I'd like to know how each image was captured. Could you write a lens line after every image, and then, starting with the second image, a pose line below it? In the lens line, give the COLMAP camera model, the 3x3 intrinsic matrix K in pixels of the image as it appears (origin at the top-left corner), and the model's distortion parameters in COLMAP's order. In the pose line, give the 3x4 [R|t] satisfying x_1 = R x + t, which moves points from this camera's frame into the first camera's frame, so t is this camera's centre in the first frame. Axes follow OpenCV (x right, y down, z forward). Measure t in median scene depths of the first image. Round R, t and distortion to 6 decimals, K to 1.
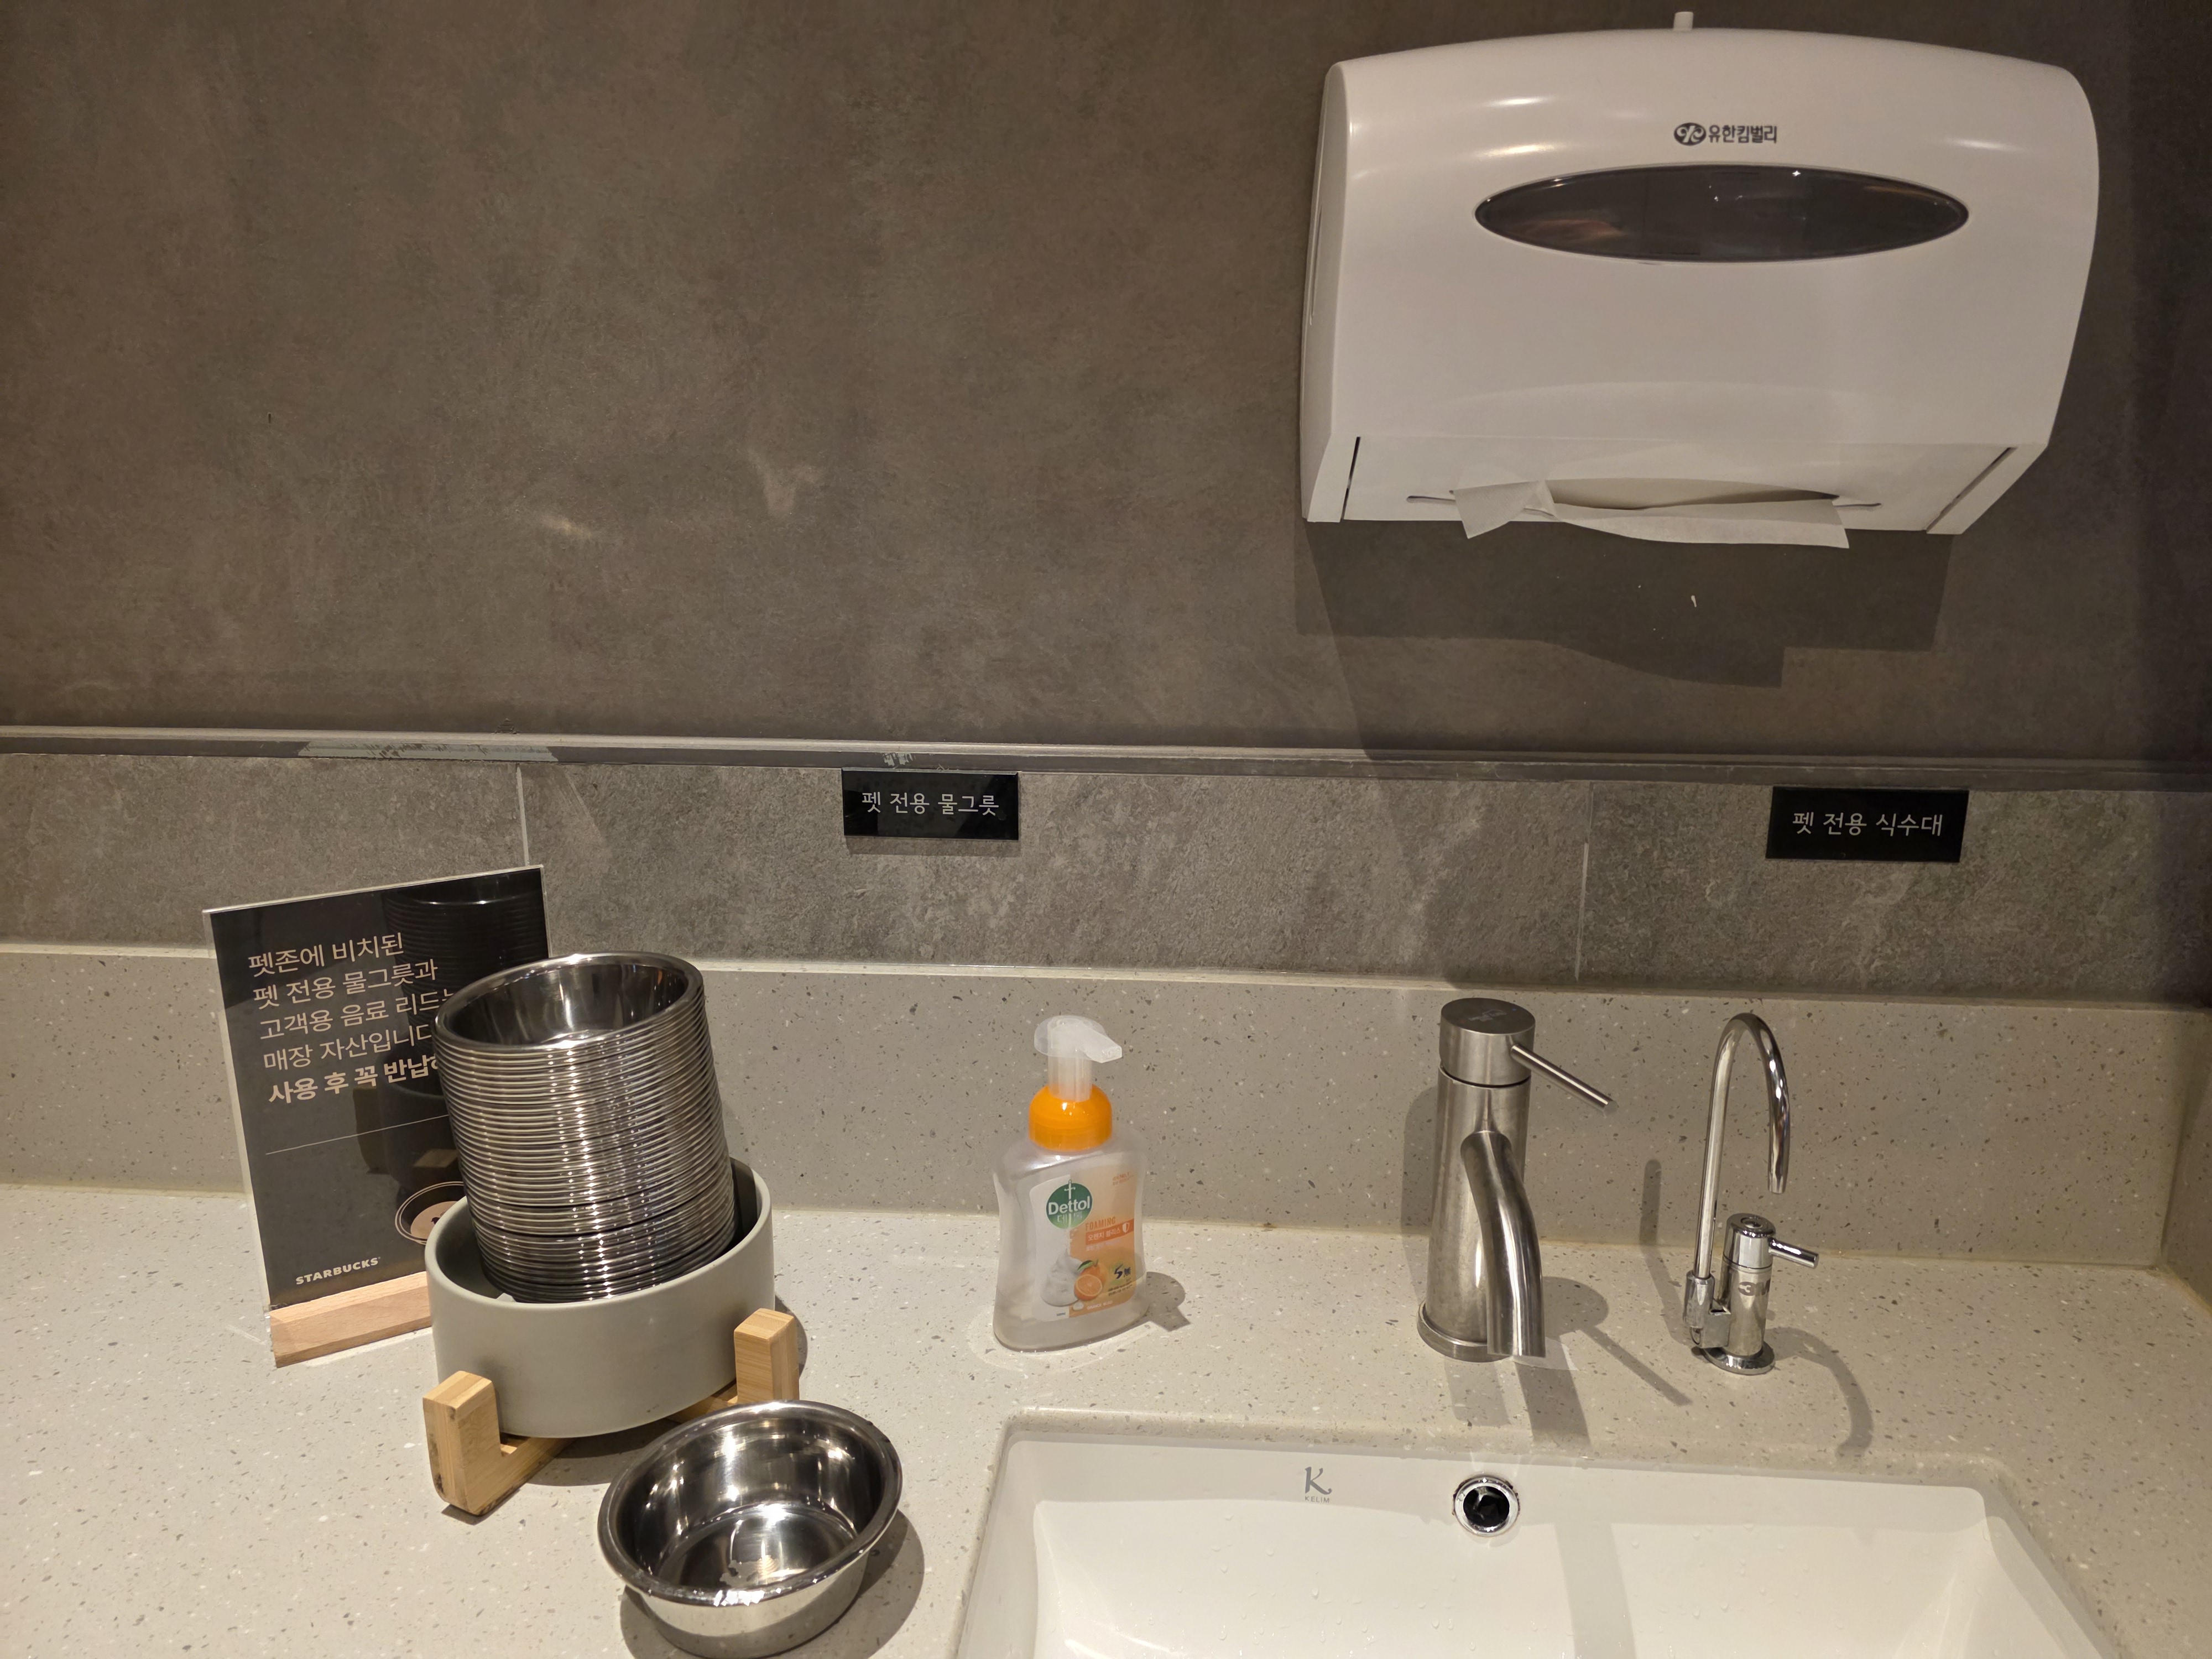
lens RADIAL K [[1502.2, 0, 1102.9], [0, 1502.2, 809.5], [0, 0, 1]] dist [0.052521, -0.000263]
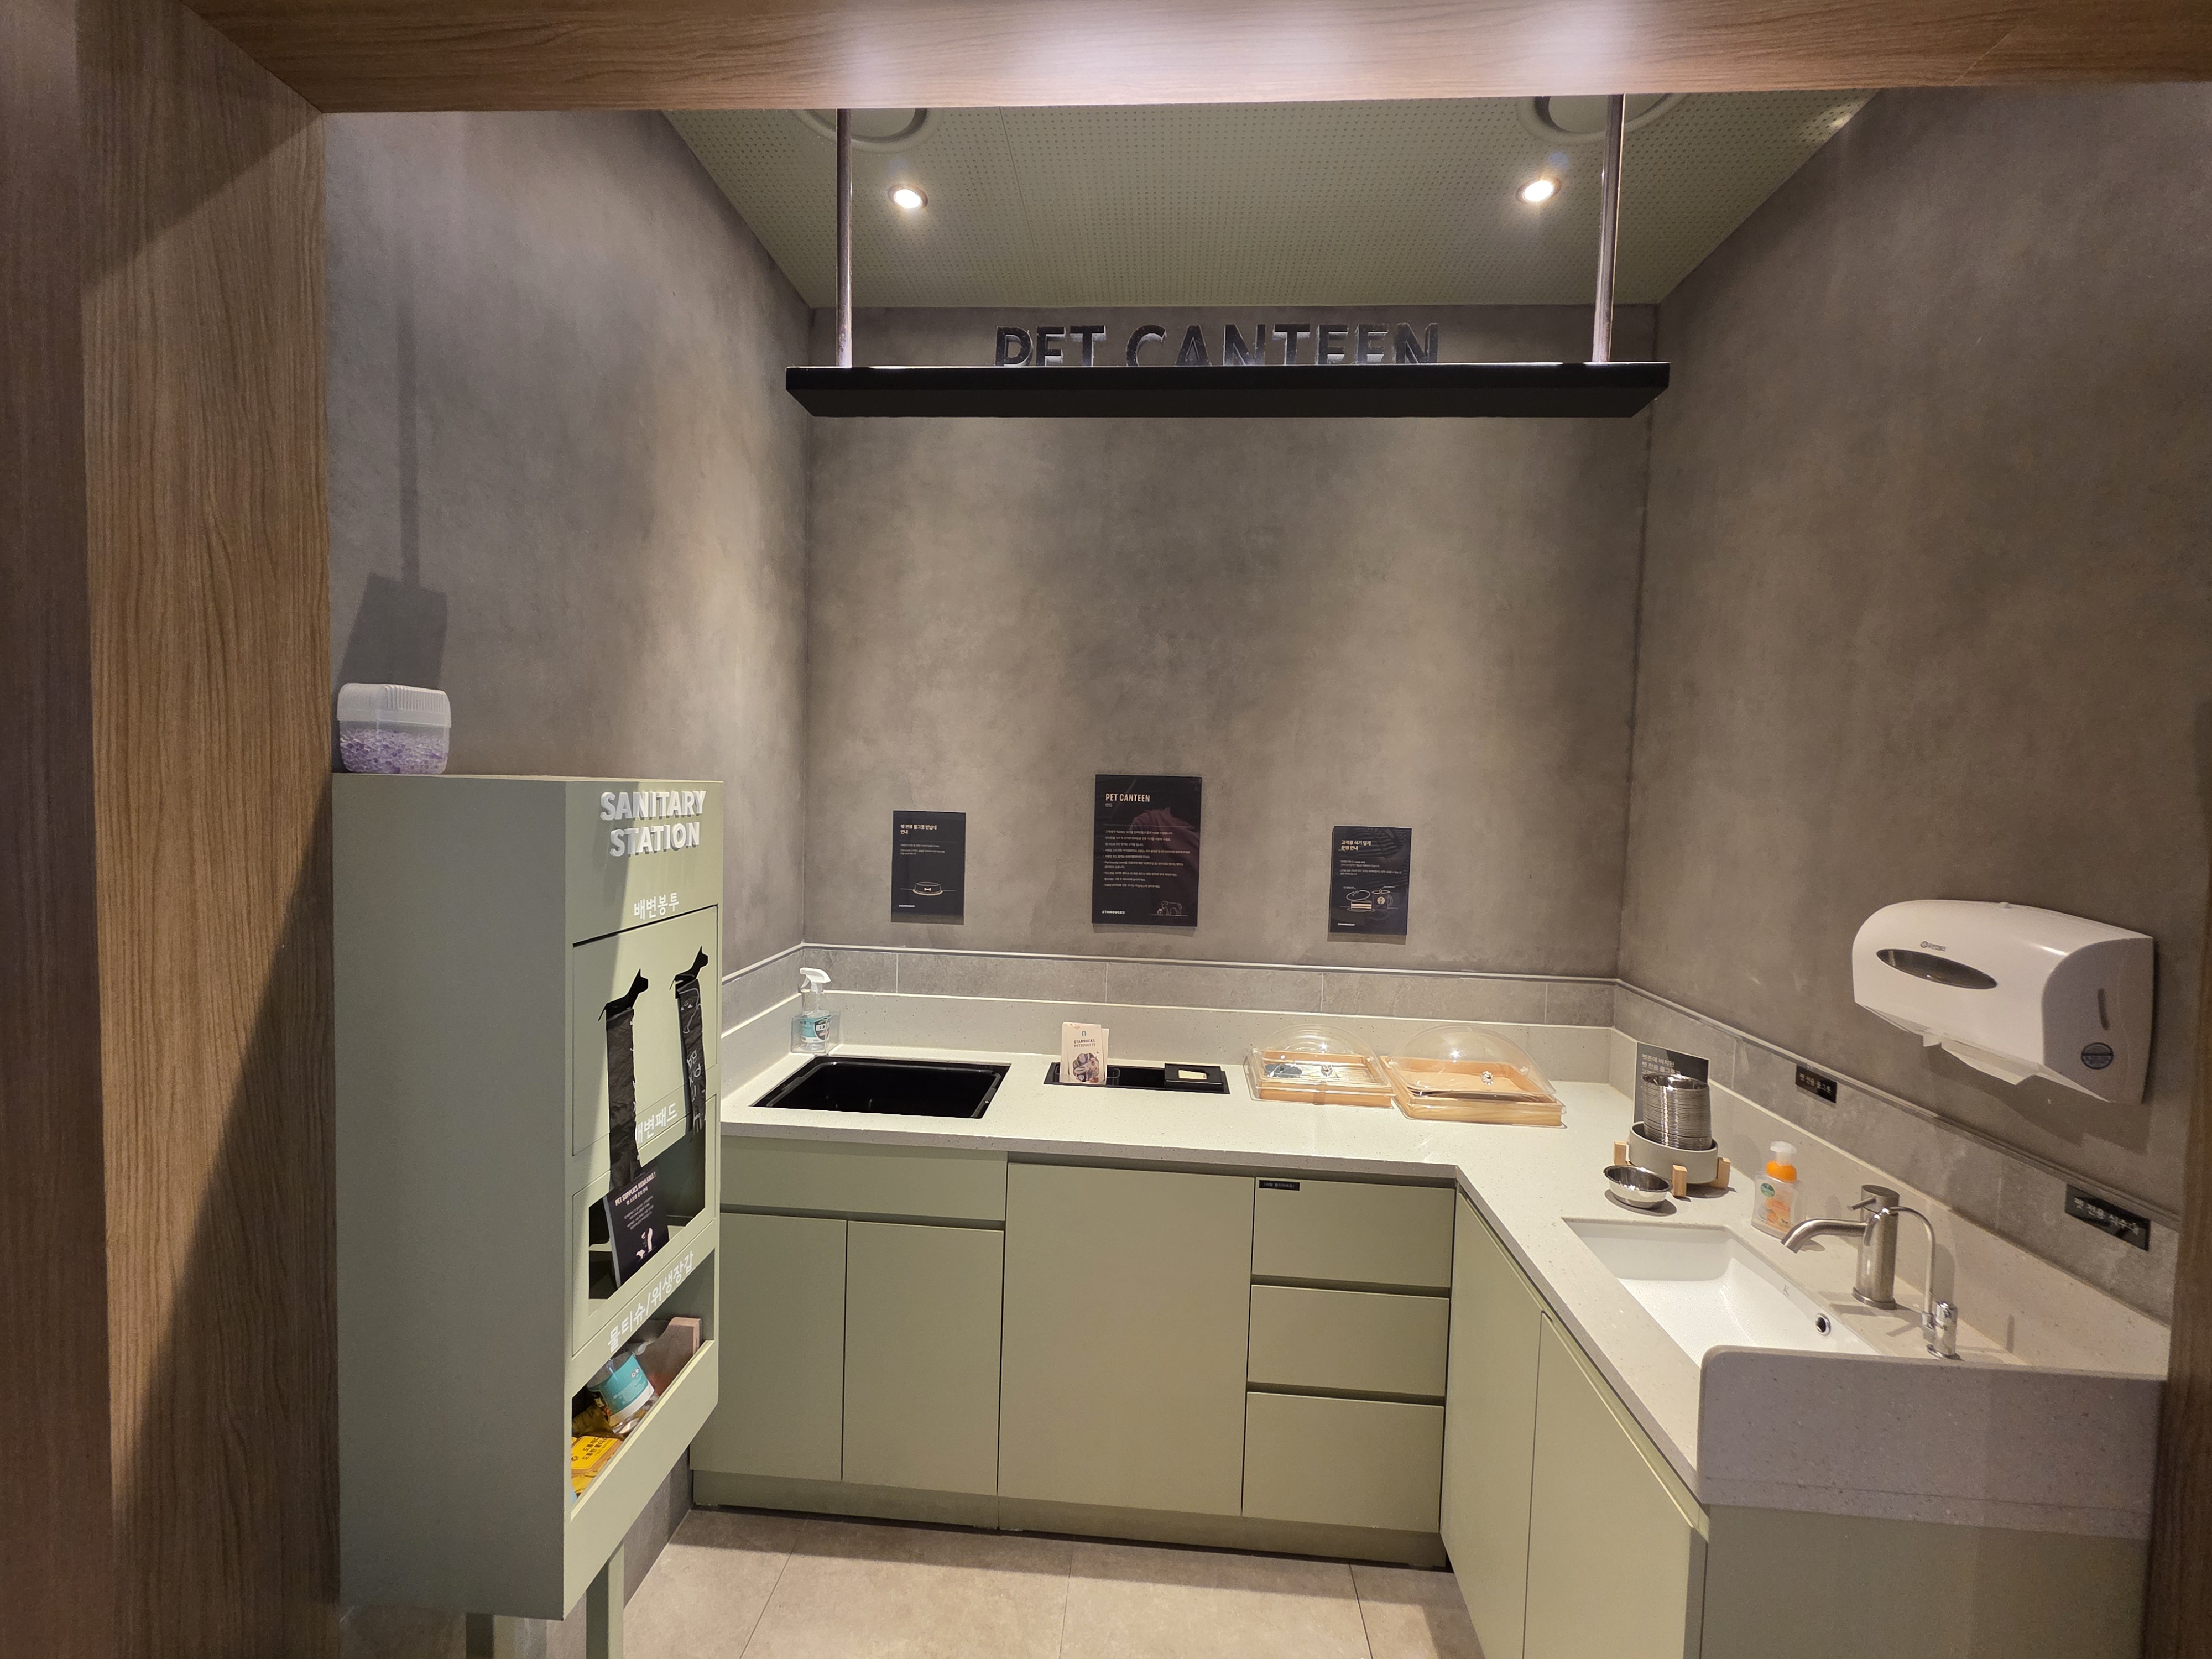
lens RADIAL K [[892.3, 0, 1102.8], [0, 892.3, 818.9], [0, 0, 1]] dist [-0.000266, 0.000168]
pose [[0.015081, 0.043435, -0.998942, 1.839374], [-0.287646, 0.957011, 0.037269, -0.186403], [0.957618, 0.286780, 0.026927, -0.747720]]
